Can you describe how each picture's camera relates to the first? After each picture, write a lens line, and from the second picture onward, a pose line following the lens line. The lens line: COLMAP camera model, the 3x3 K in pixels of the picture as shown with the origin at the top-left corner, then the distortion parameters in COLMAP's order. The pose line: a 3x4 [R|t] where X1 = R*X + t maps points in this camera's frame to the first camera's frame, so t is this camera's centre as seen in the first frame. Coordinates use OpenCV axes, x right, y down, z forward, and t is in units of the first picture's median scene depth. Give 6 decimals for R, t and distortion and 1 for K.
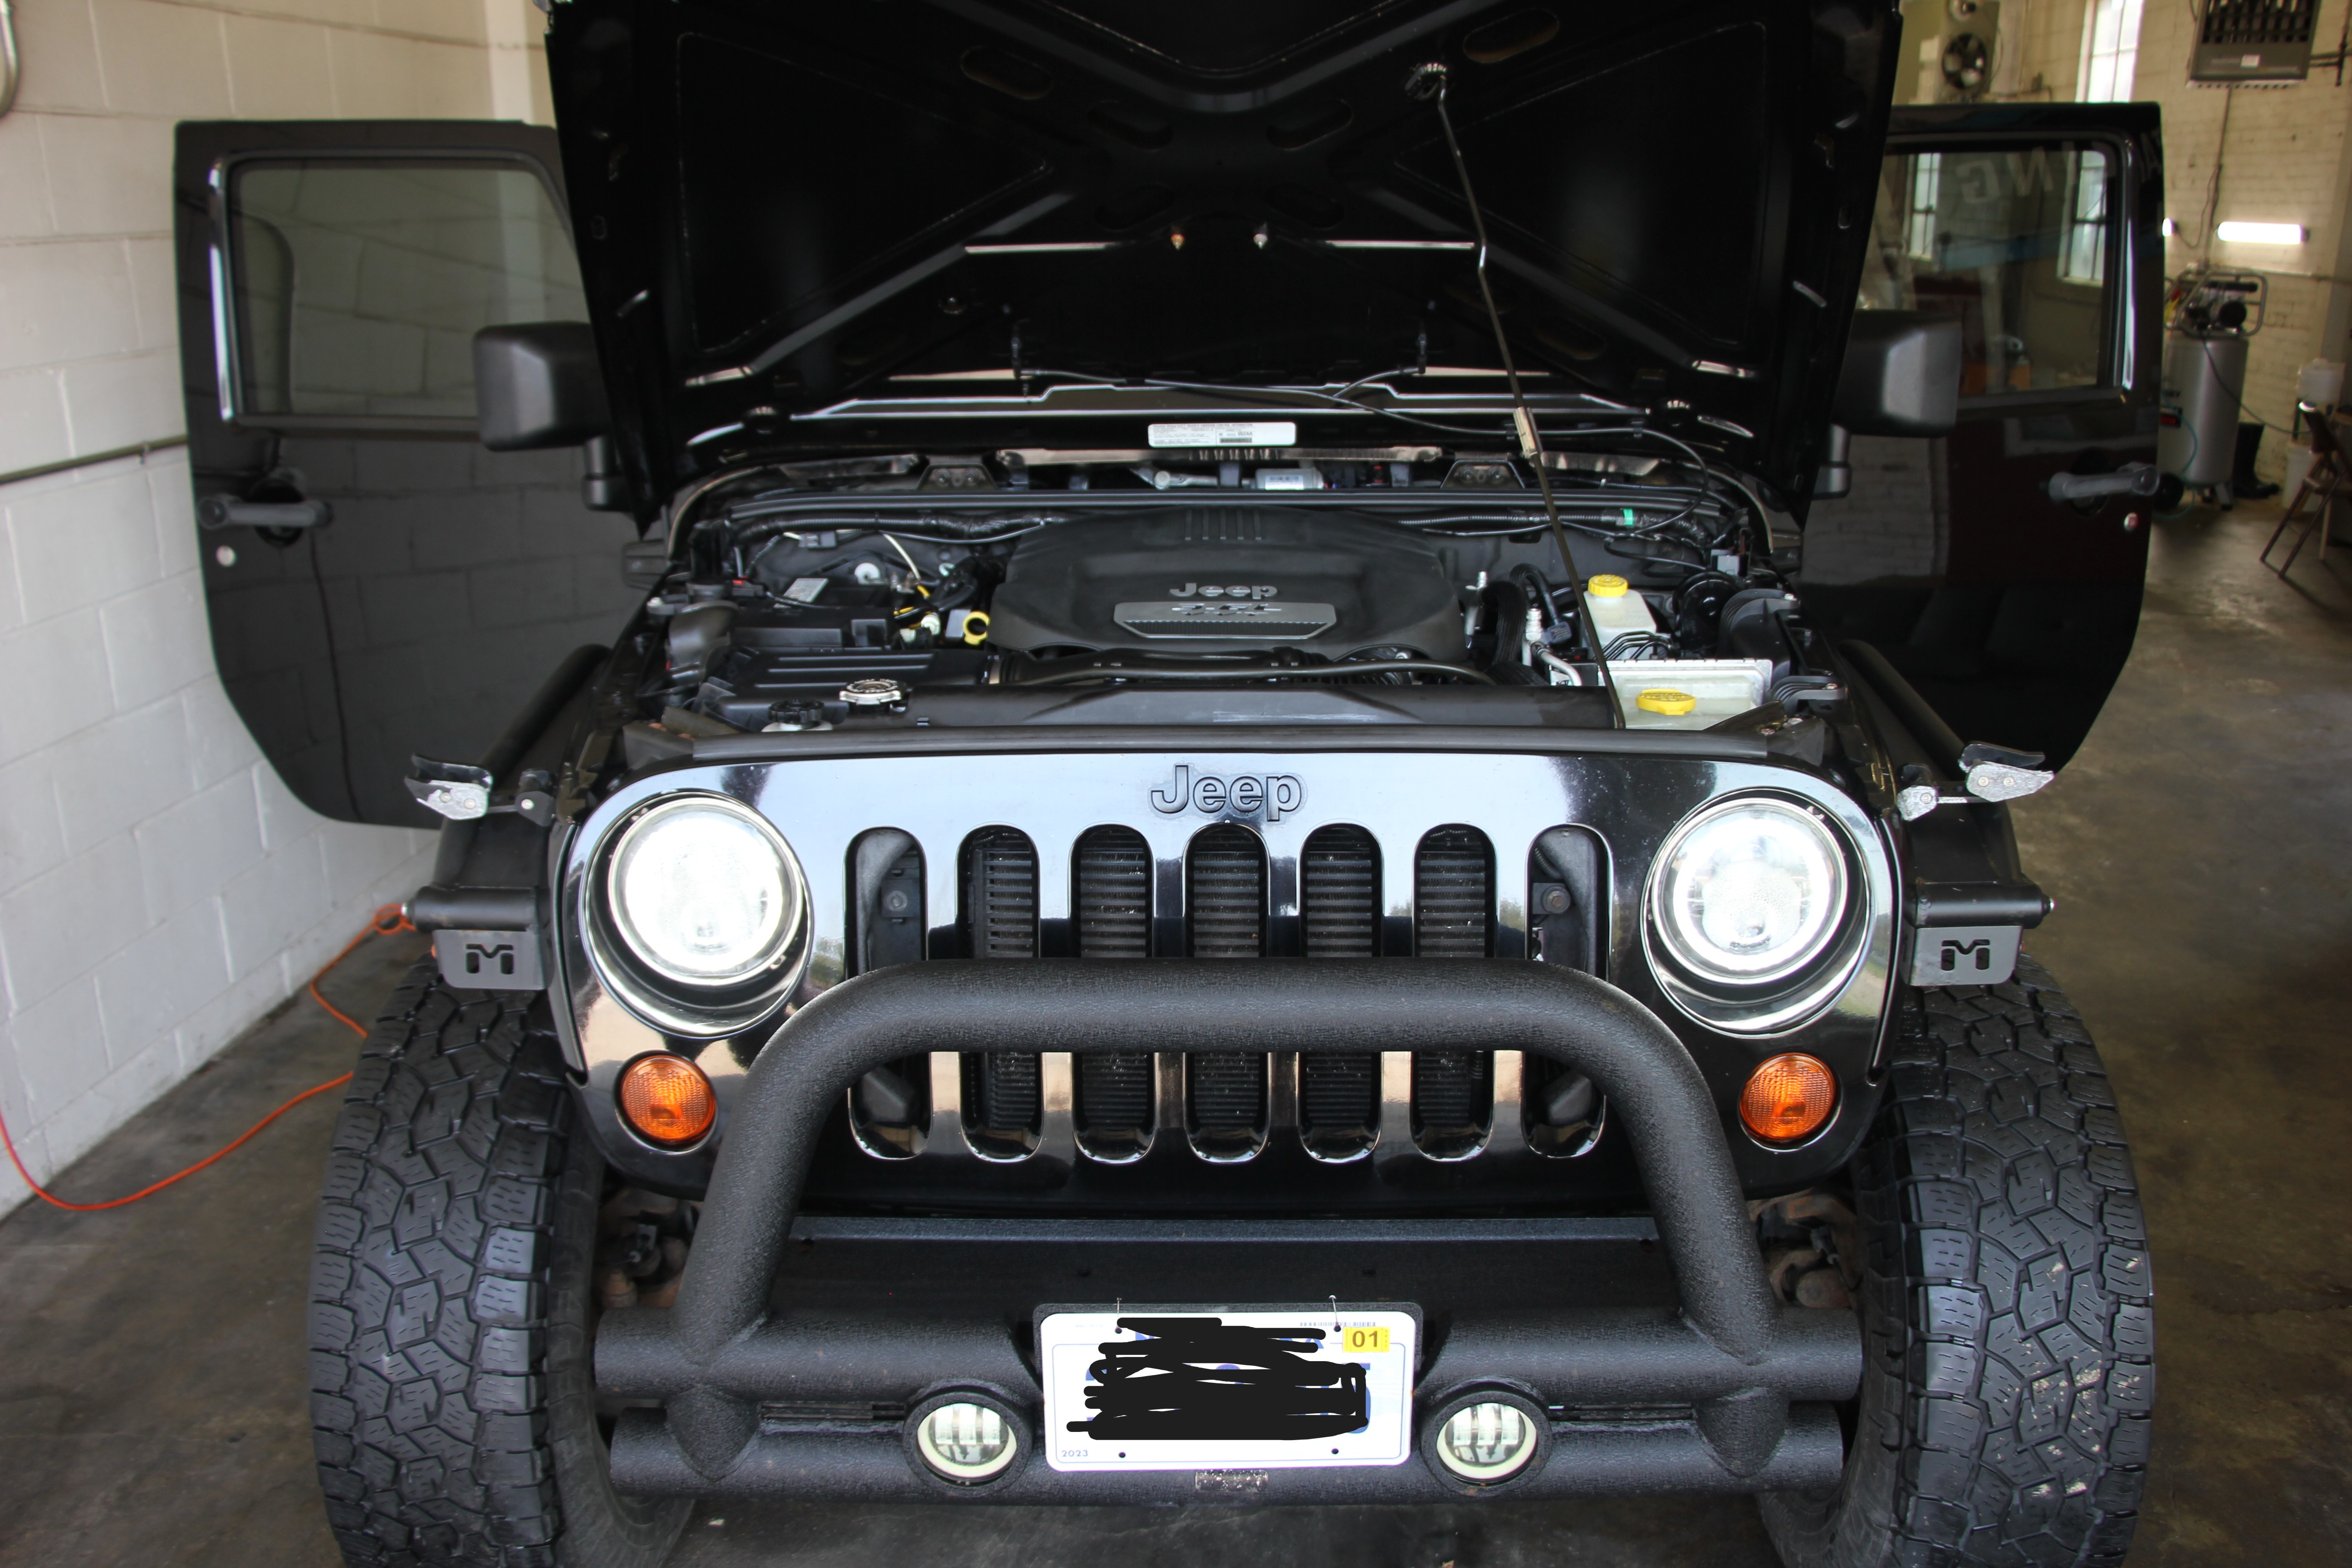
lens RADIAL K [[2009.9, 0, 1171.7], [0, 2009.9, 808.9], [0, 0, 1]] dist [-0.154179, 0.148038]
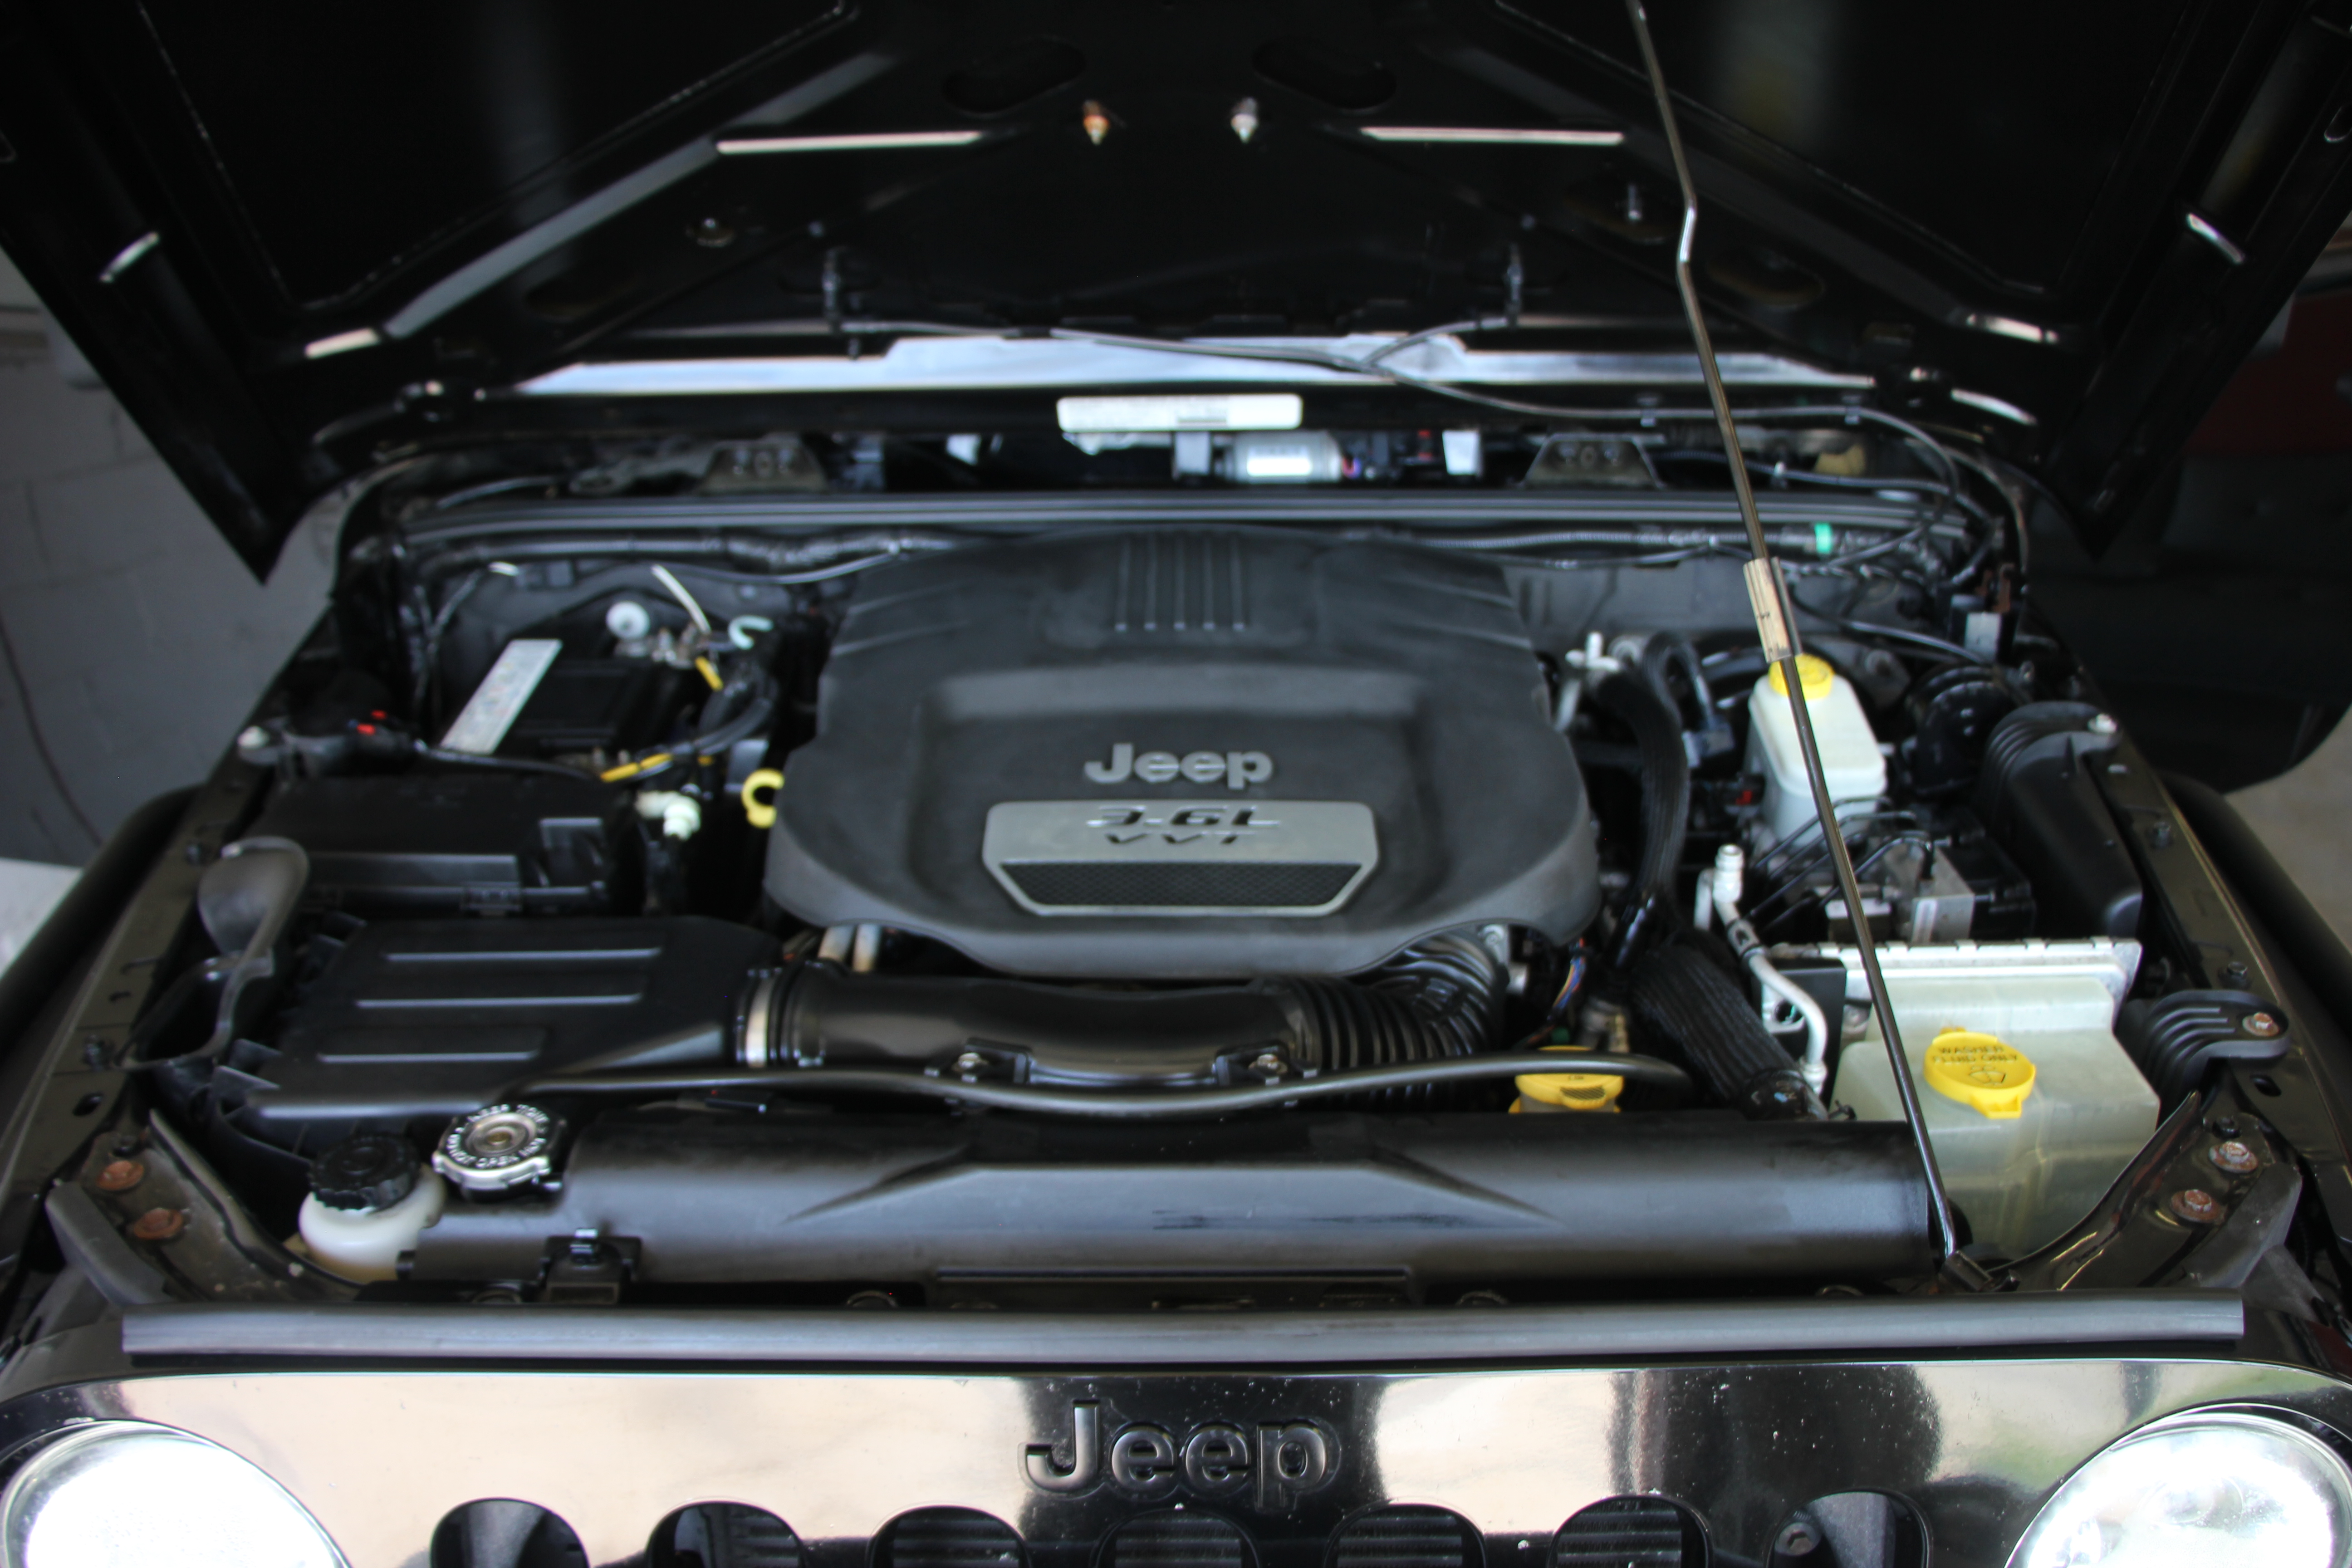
lens RADIAL K [[2009.9, 0, 1188.9], [0, 2009.9, 816.6], [0, 0, 1]] dist [-0.154179, 0.148038]
pose [[0.999787, -0.007559, 0.019179, 0.016405], [0.004175, 0.985314, 0.170702, -0.181594], [-0.020188, -0.170586, 0.985136, 0.400129]]
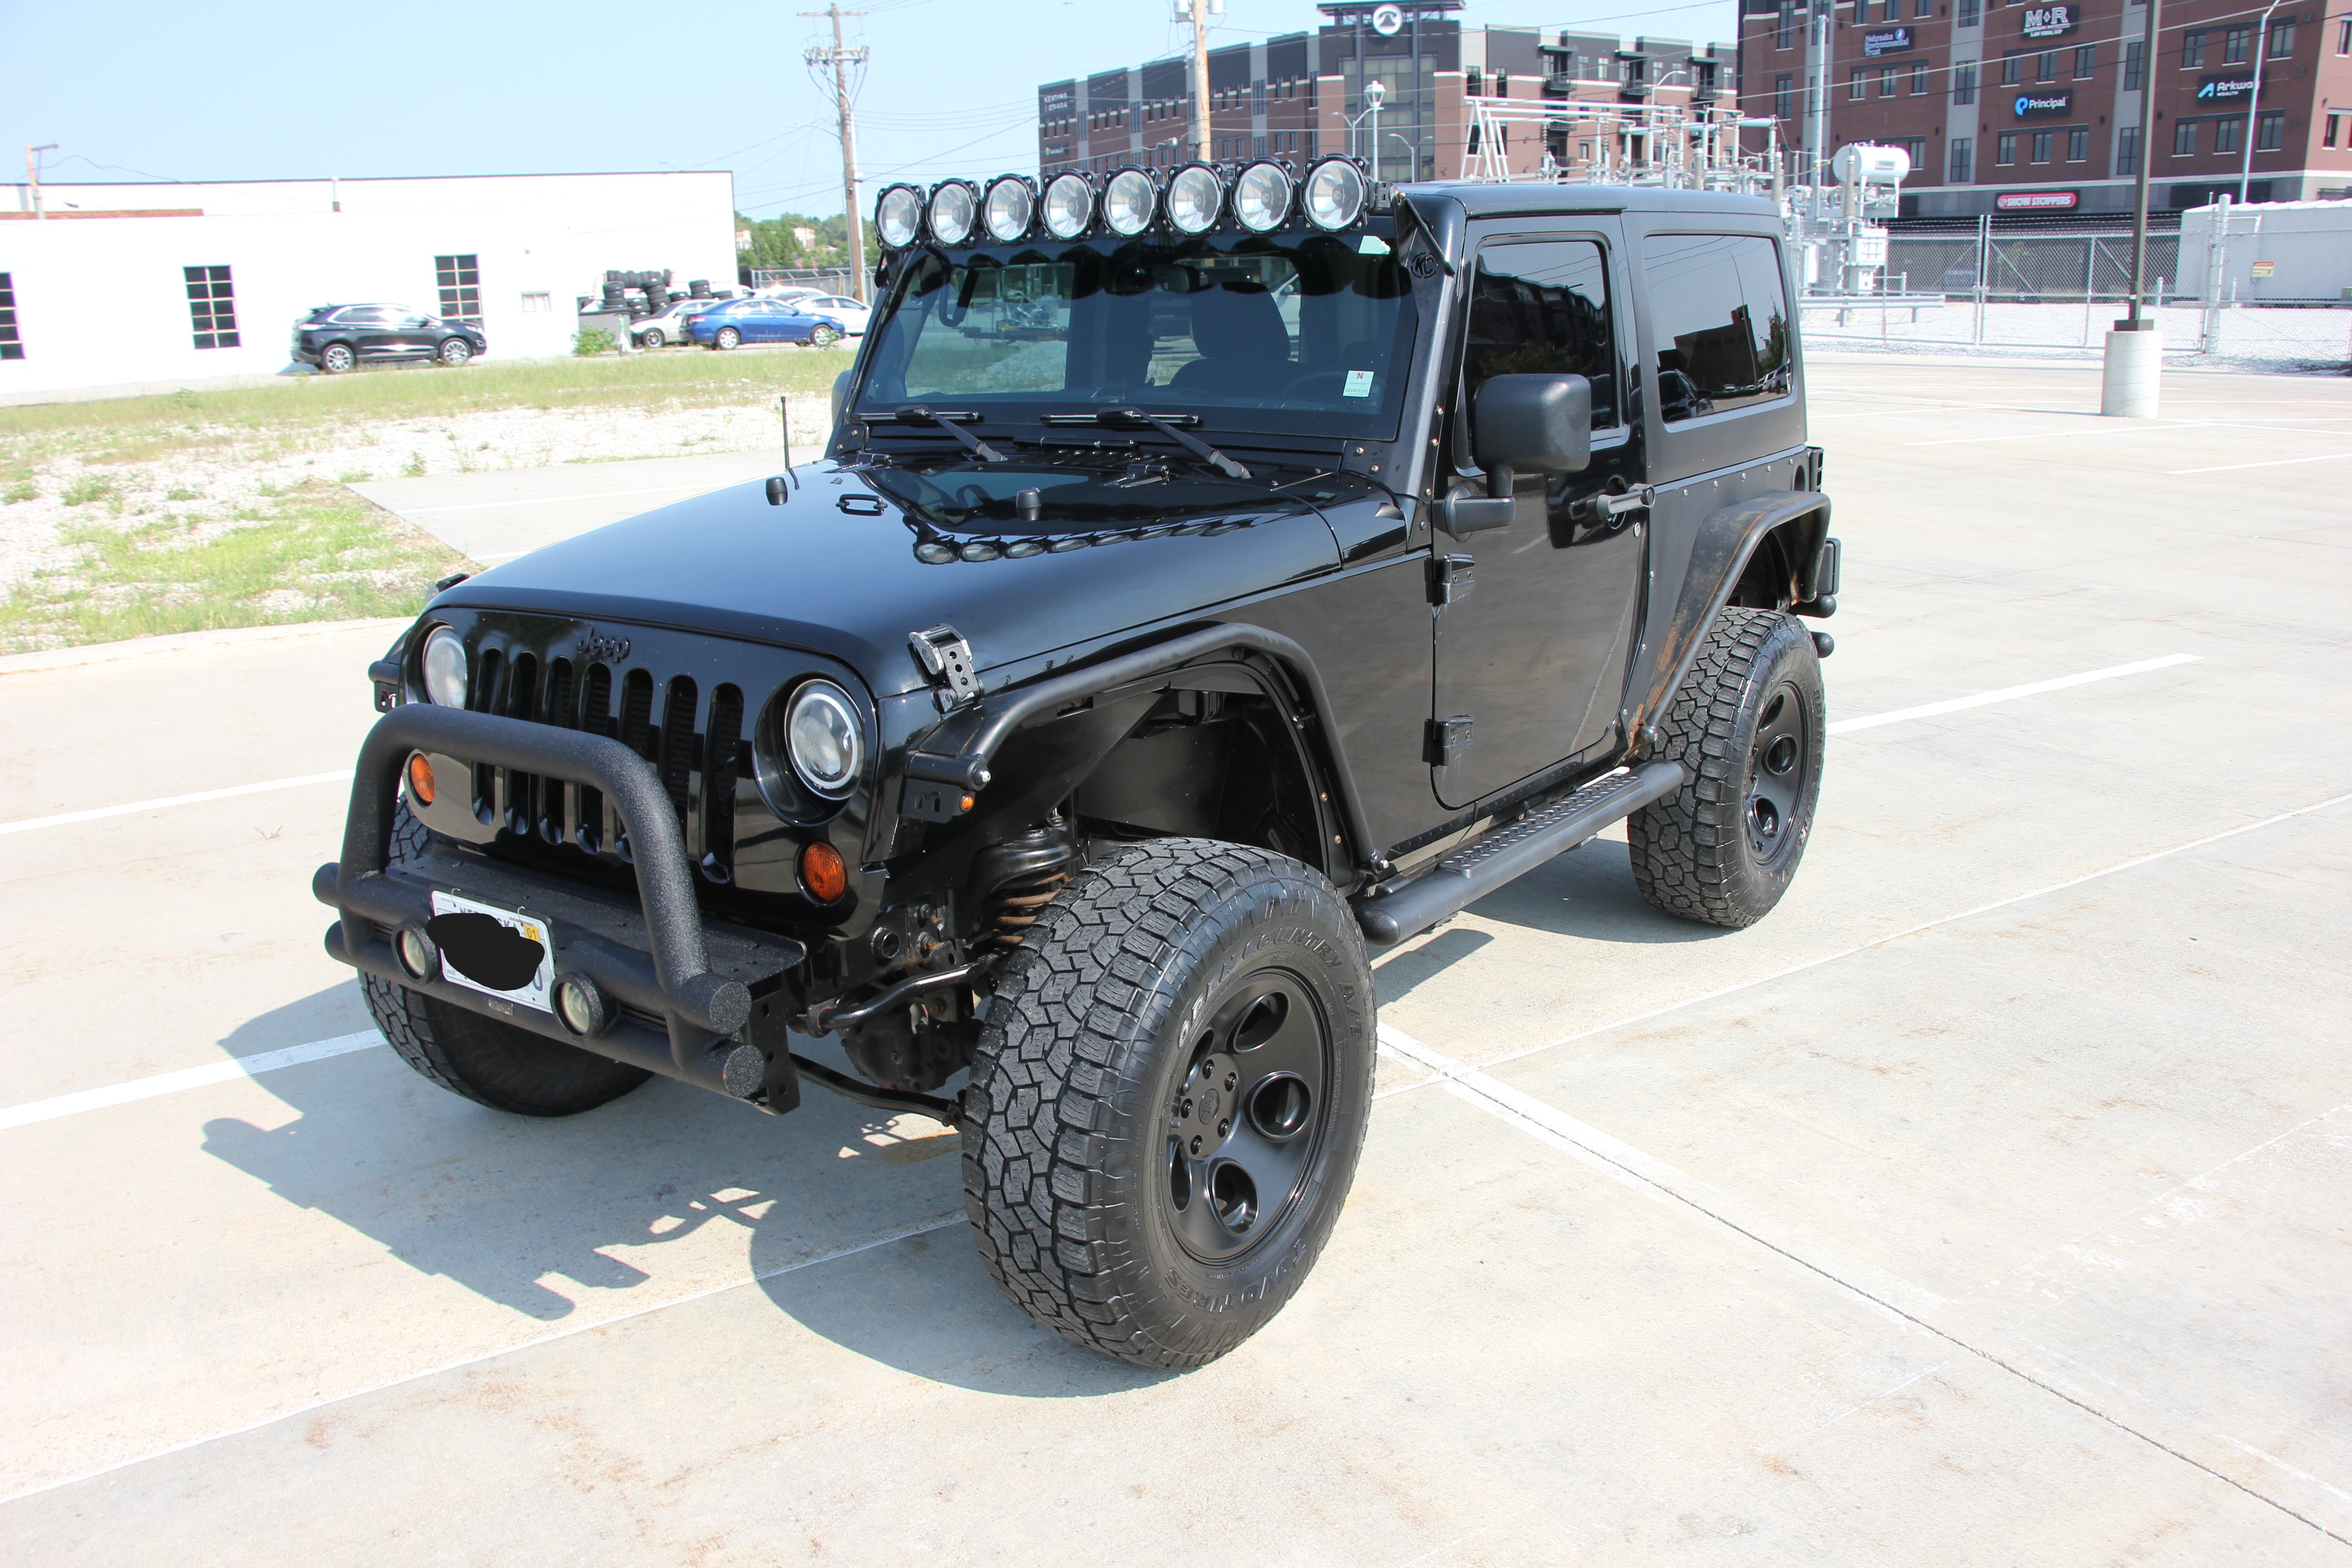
lens RADIAL K [[1908.6, 0, 1175.5], [0, 1908.6, 833.0], [0, 0, 1]] dist [-0.173892, 0.121649]
pose [[0.821597, 0.151378, -0.549603, 1.026792], [-0.153500, 0.987236, 0.042450, 0.006227], [0.549014, 0.049488, 0.834347, -0.083118]]
